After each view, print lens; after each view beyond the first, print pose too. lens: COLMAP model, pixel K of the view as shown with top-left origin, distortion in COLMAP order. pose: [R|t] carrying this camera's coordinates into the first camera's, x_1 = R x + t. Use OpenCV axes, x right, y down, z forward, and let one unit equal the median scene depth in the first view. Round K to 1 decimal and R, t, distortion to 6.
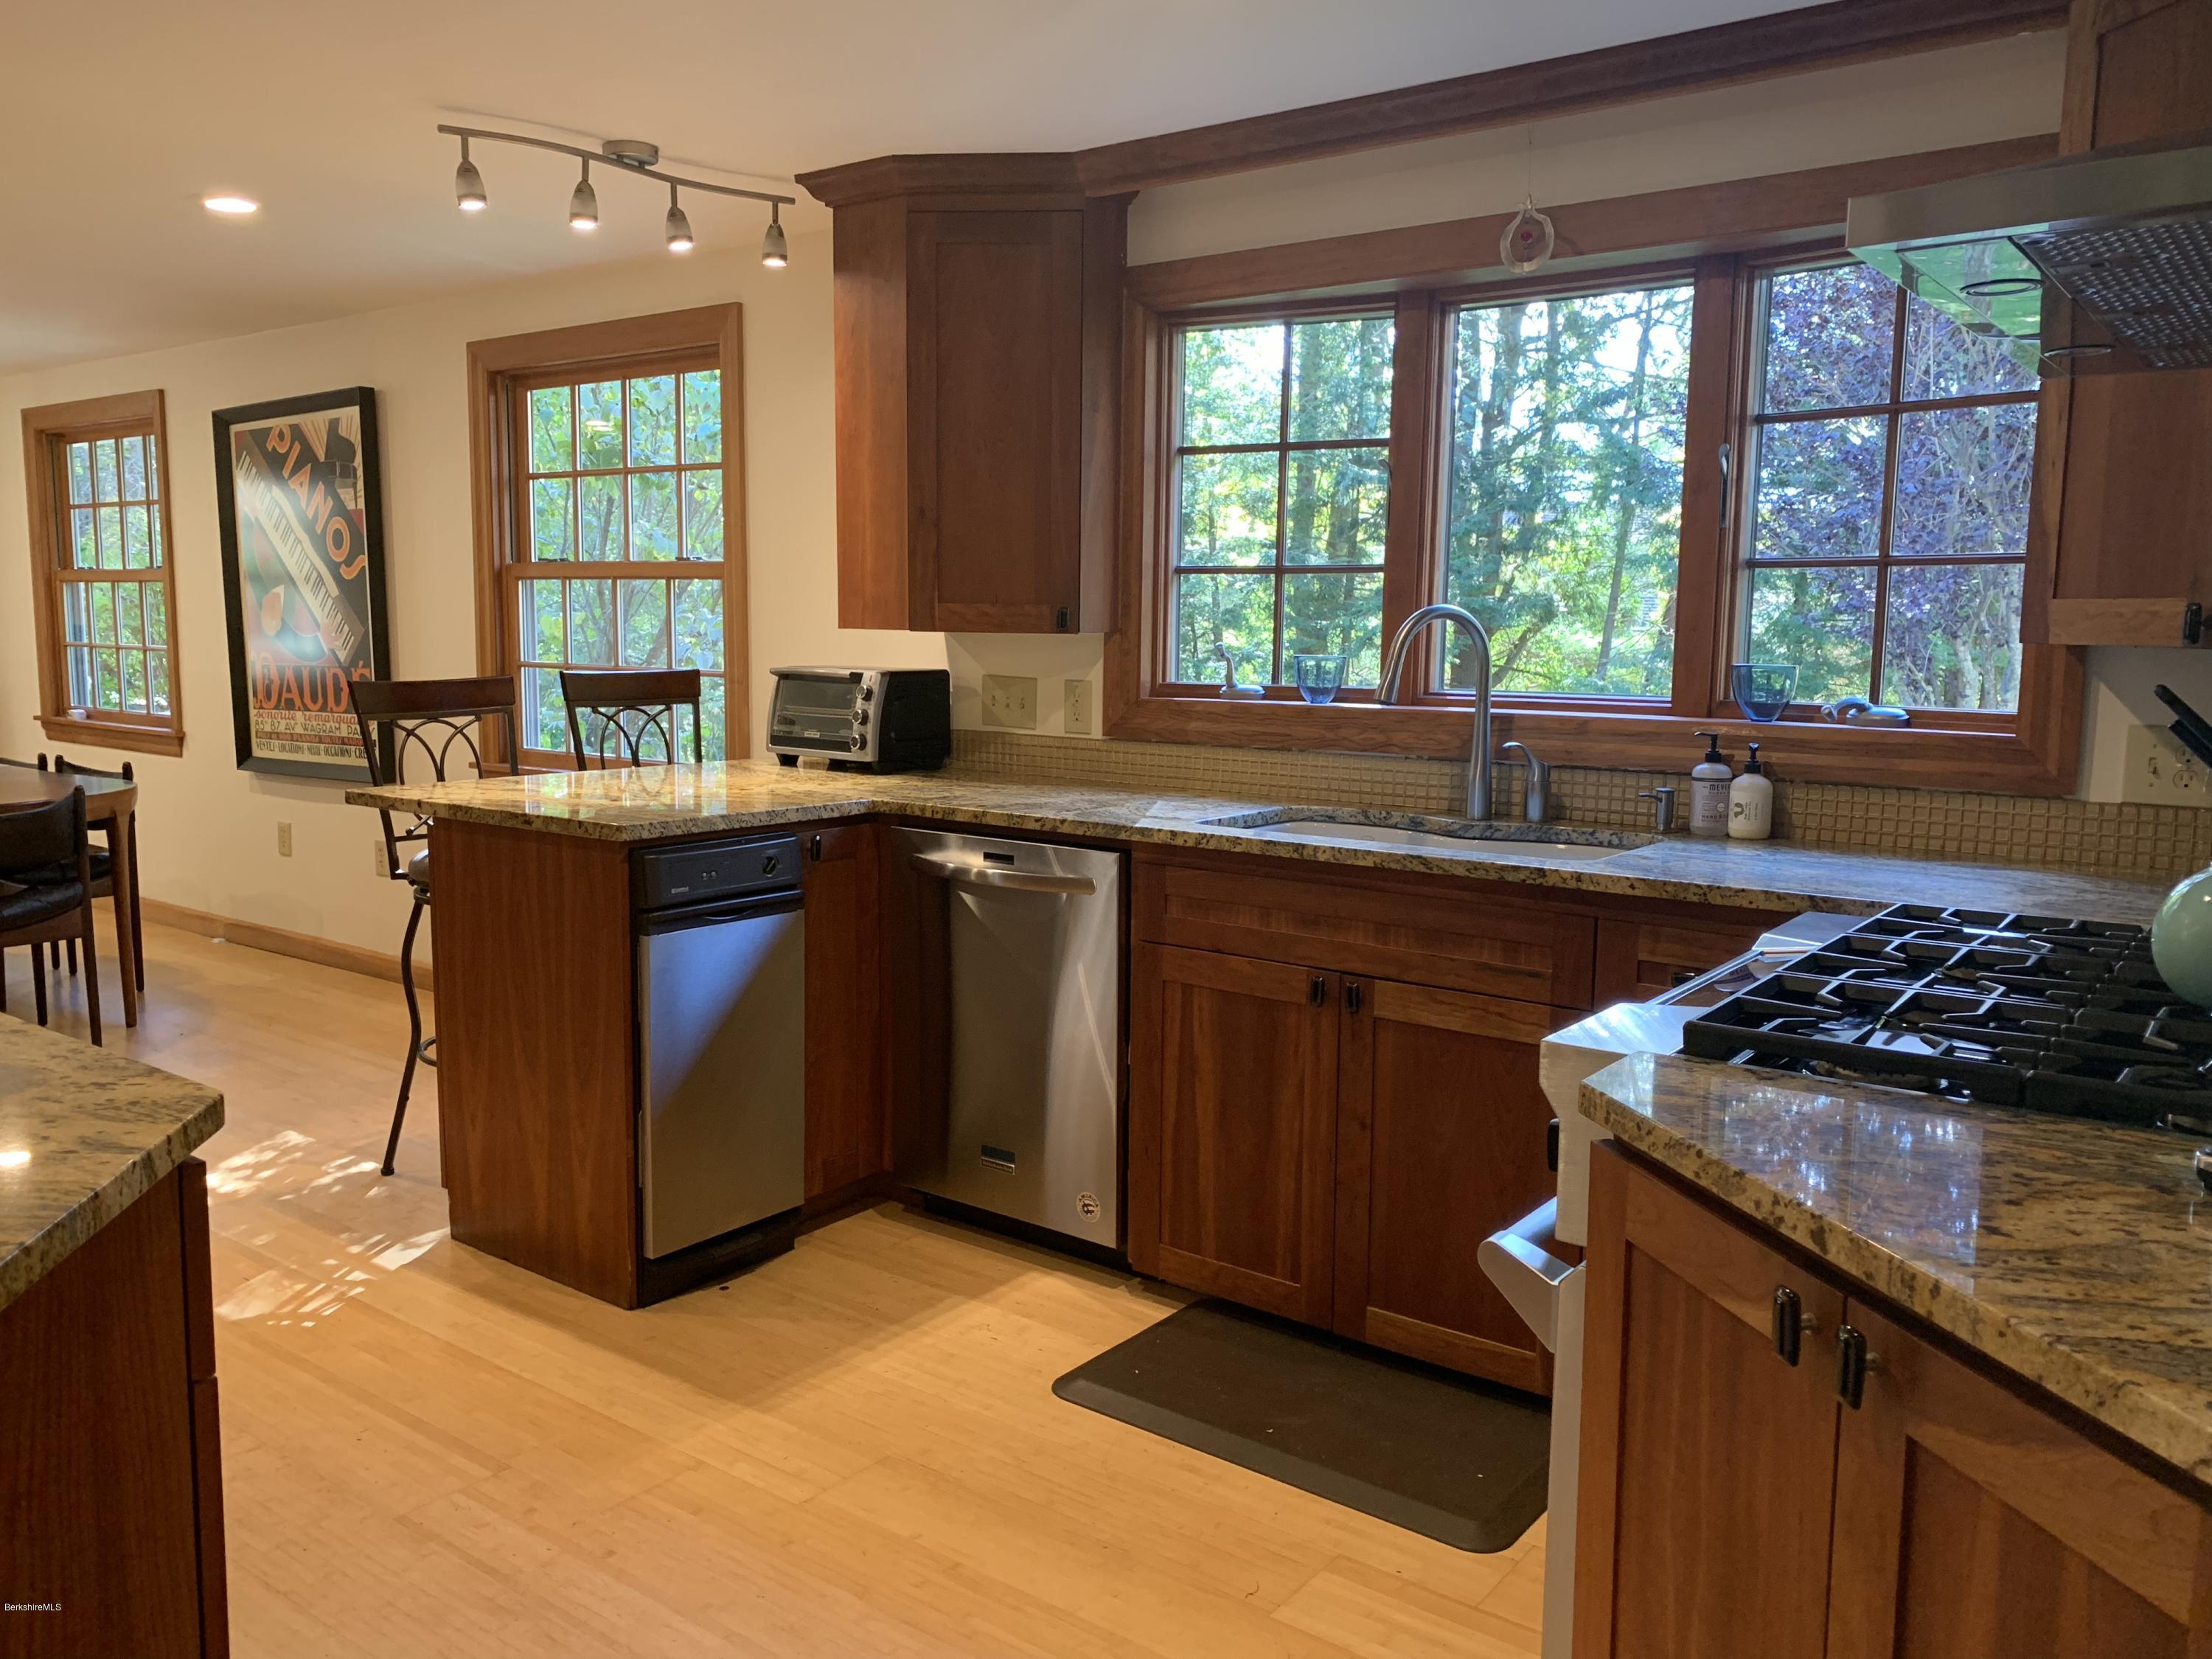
lens RADIAL K [[1666.9, 0, 1102.8], [0, 1666.9, 837.5], [0, 0, 1]] dist [0.052785, -0.062501]
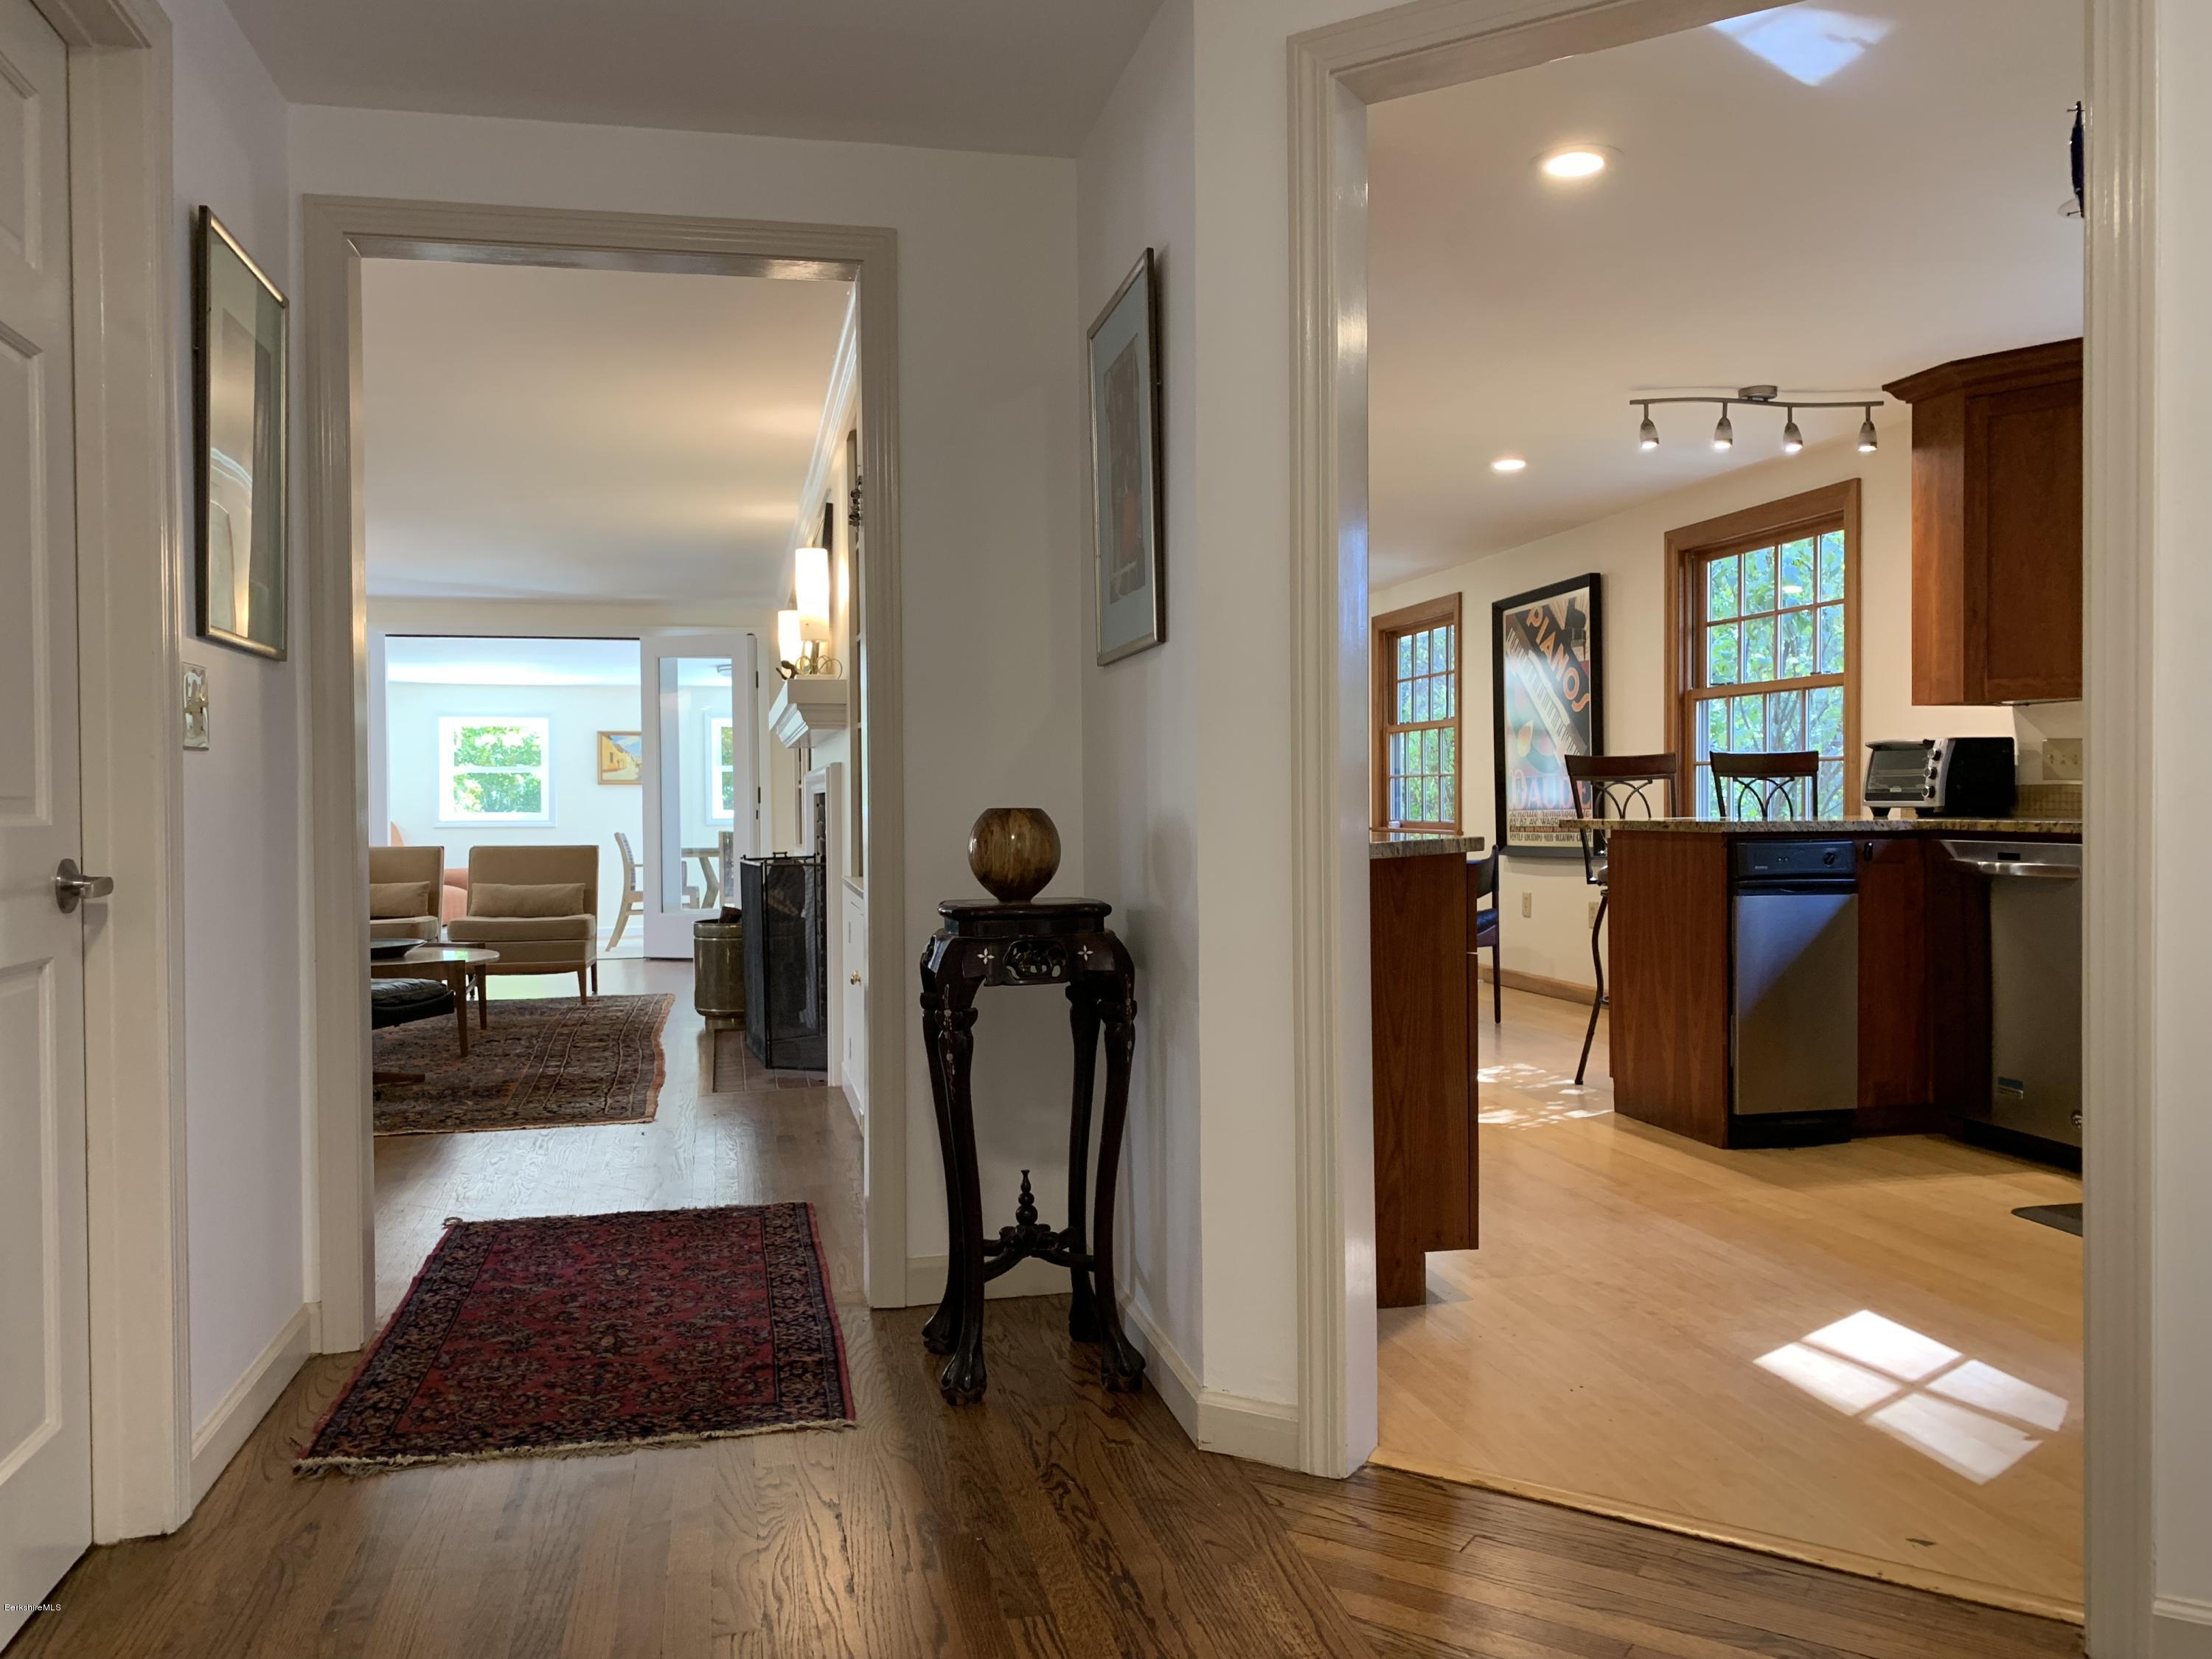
lens RADIAL K [[1669.0, 0, 1101.9], [0, 1669.0, 766.9], [0, 0, 1]] dist [0.046215, -0.153284]
pose [[0.760549, -0.026278, -0.648748, 0.205166], [-0.071327, 0.989752, -0.123709, 0.128069], [0.645351, 0.140360, 0.750881, -0.390185]]
